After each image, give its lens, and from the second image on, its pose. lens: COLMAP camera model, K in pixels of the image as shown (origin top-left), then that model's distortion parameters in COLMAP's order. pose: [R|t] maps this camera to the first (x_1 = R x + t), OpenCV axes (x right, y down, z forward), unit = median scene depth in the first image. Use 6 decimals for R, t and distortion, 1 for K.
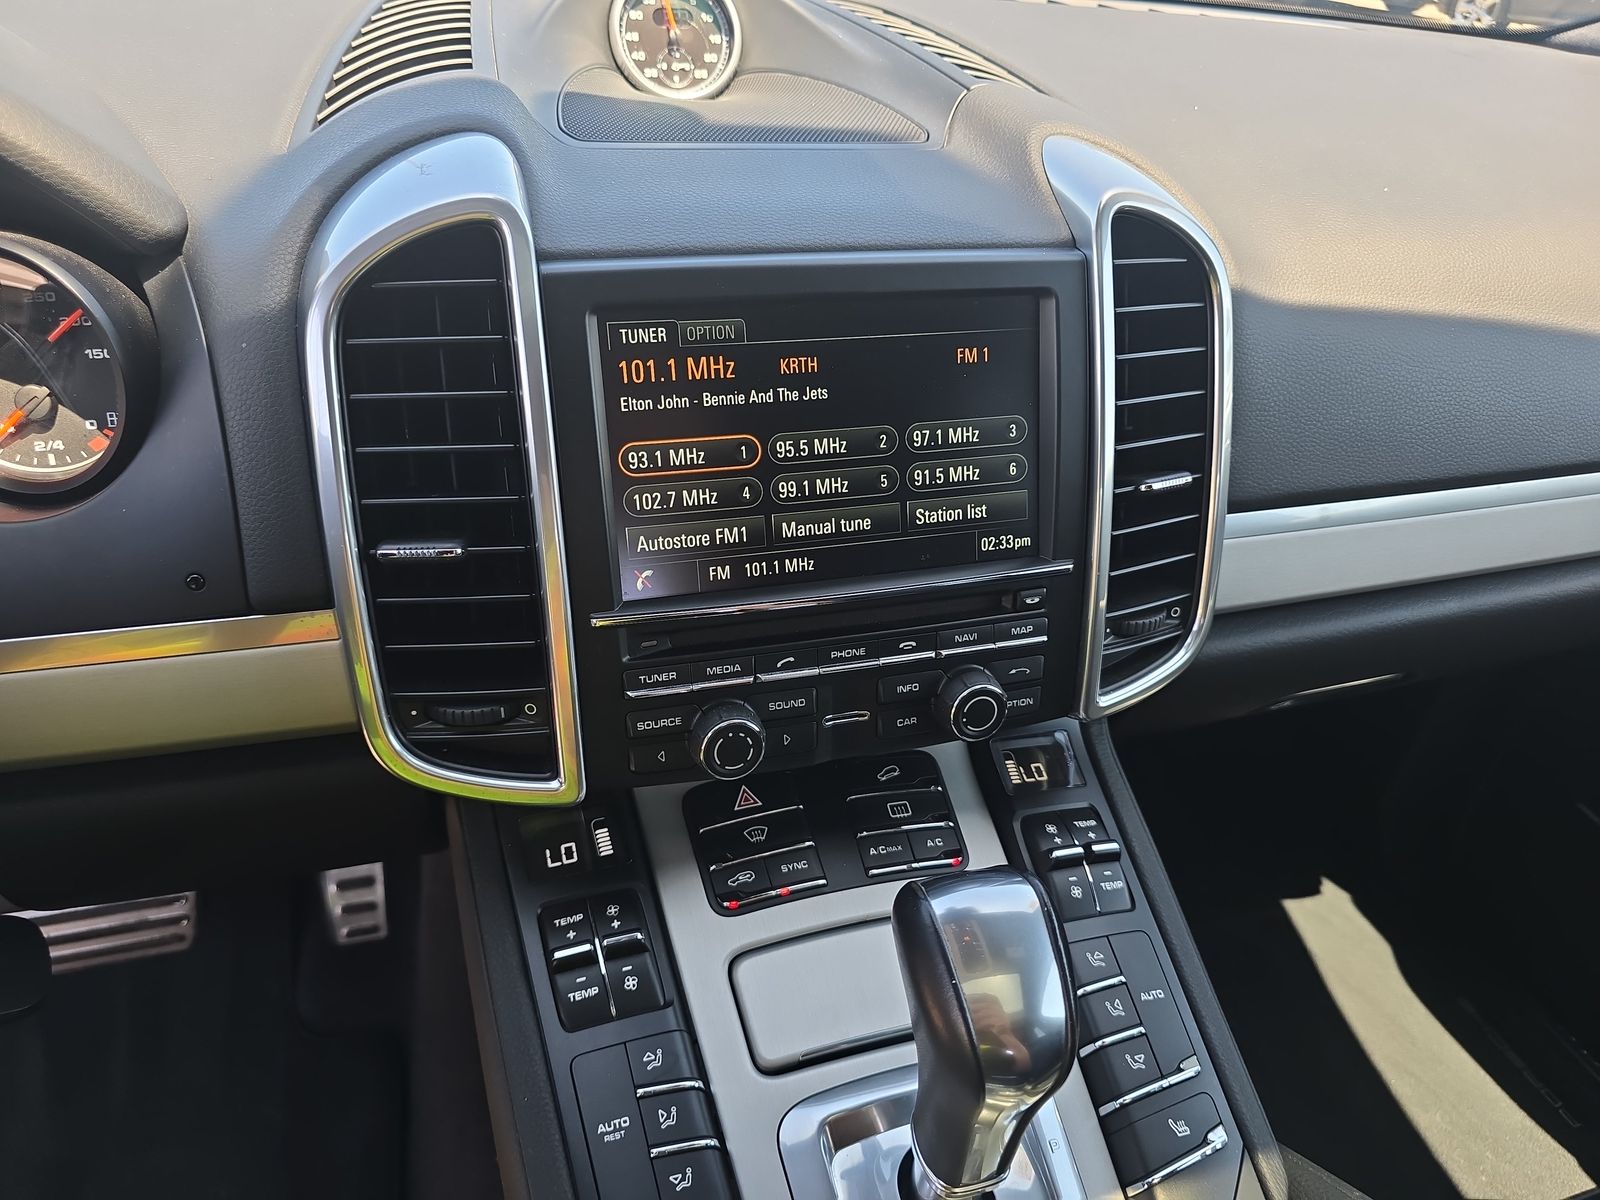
lens RADIAL K [[1087.7, 0, 785.7], [0, 1087.7, 594.6], [0, 0, 1]] dist [0.027430, -0.027280]
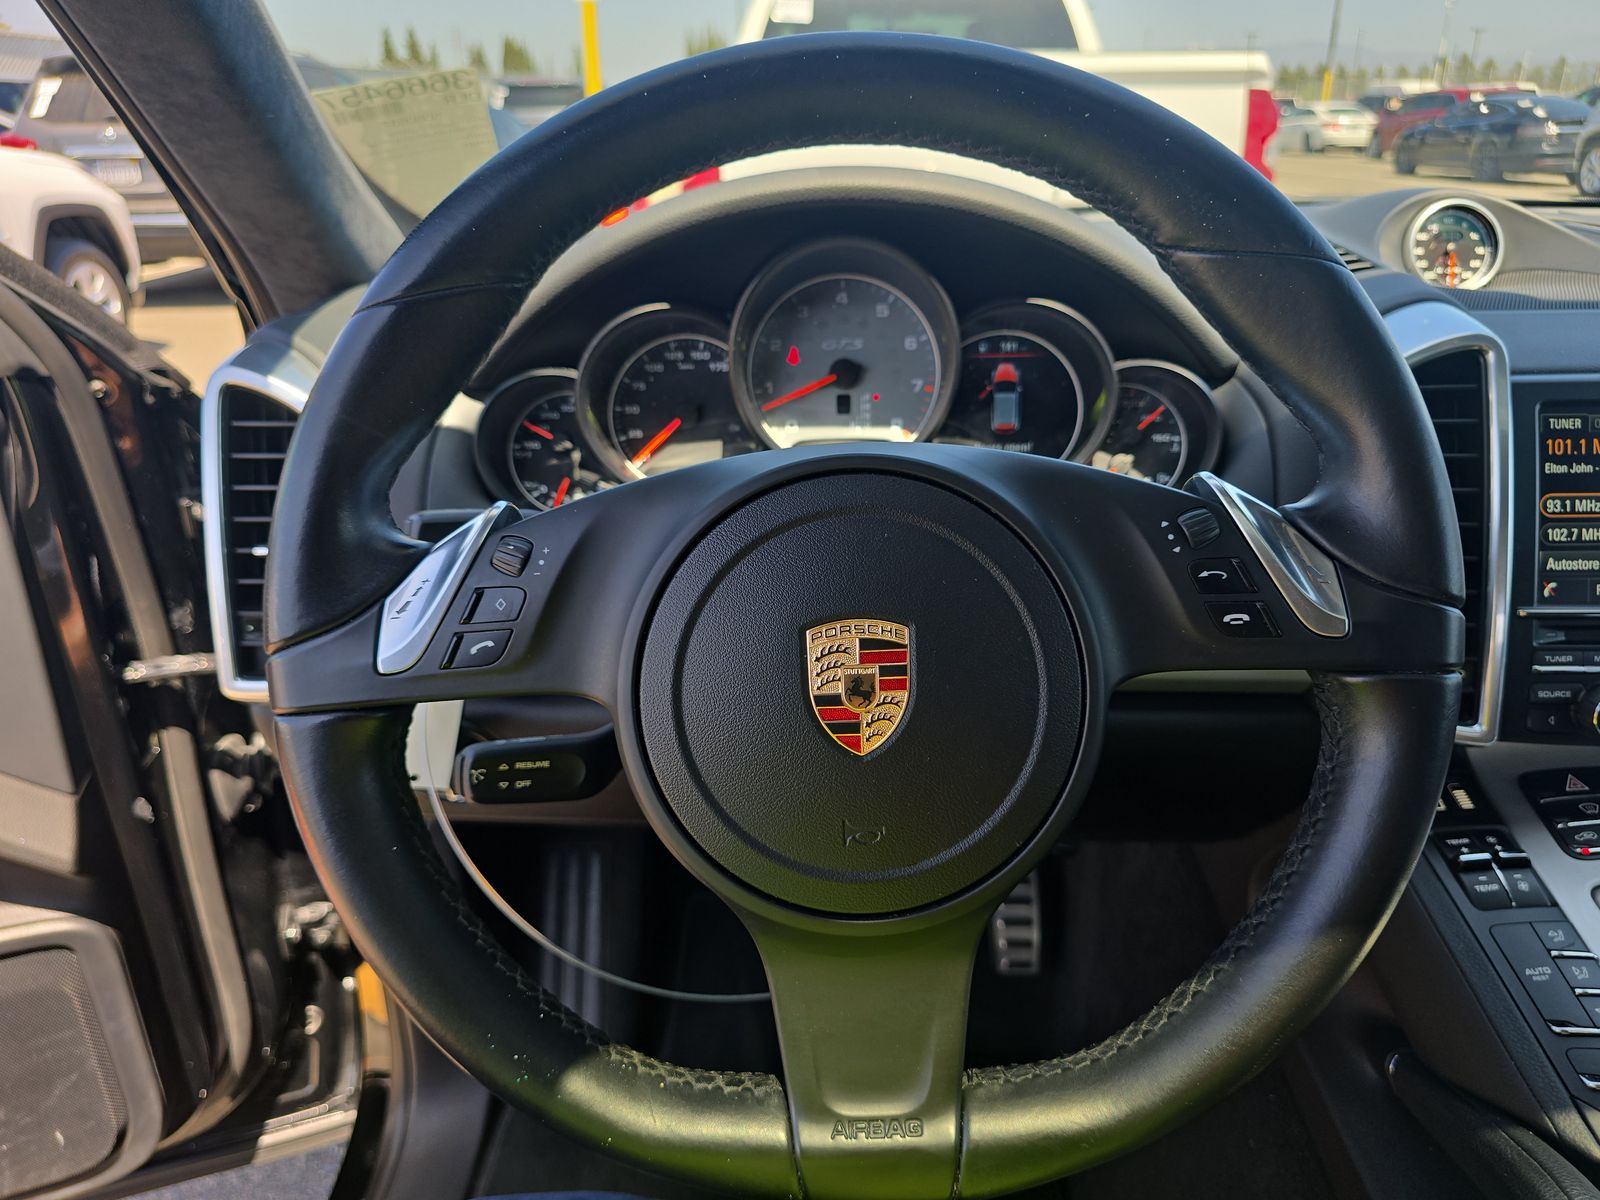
lens RADIAL K [[1087.7, 0, 806.1], [0, 1087.7, 601.0], [0, 0, 1]] dist [0.027430, -0.027280]
pose [[0.948219, 0.048021, -0.313965, -0.613930], [-0.106092, 0.979616, -0.170581, 0.356635], [0.299374, 0.195057, 0.933985, -0.650273]]
